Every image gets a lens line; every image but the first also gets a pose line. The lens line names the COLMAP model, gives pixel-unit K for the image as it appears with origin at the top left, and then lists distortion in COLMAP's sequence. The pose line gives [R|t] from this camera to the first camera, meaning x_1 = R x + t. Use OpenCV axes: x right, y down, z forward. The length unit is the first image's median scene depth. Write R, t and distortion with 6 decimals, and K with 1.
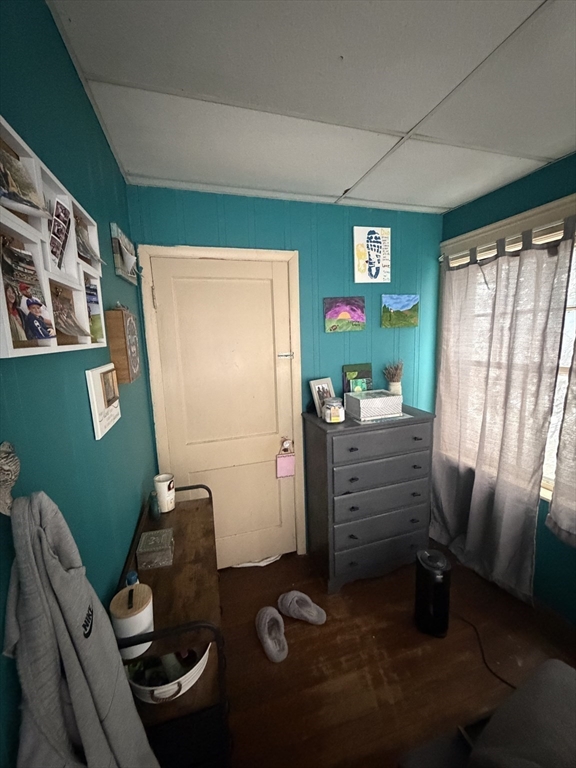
lens RADIAL K [[304.4, 0, 289.8], [0, 304.4, 380.5], [0, 0, 1]] dist [0.001664, -0.000114]
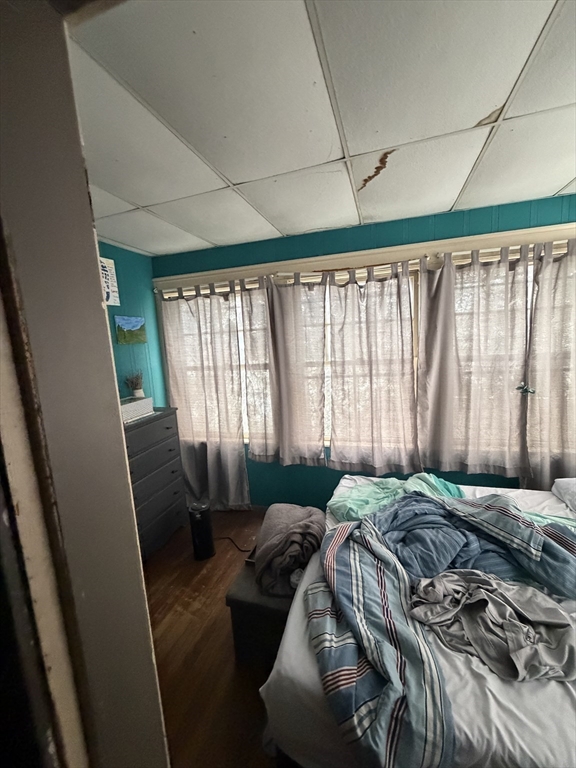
lens RADIAL K [[304.4, 0, 287.8], [0, 304.4, 379.5], [0, 0, 1]] dist [0.001664, -0.000114]
pose [[0.576867, -0.108775, 0.809563, -0.299212], [0.160625, 0.986849, 0.018139, 0.042421], [-0.800889, 0.119572, 0.586753, -0.181257]]
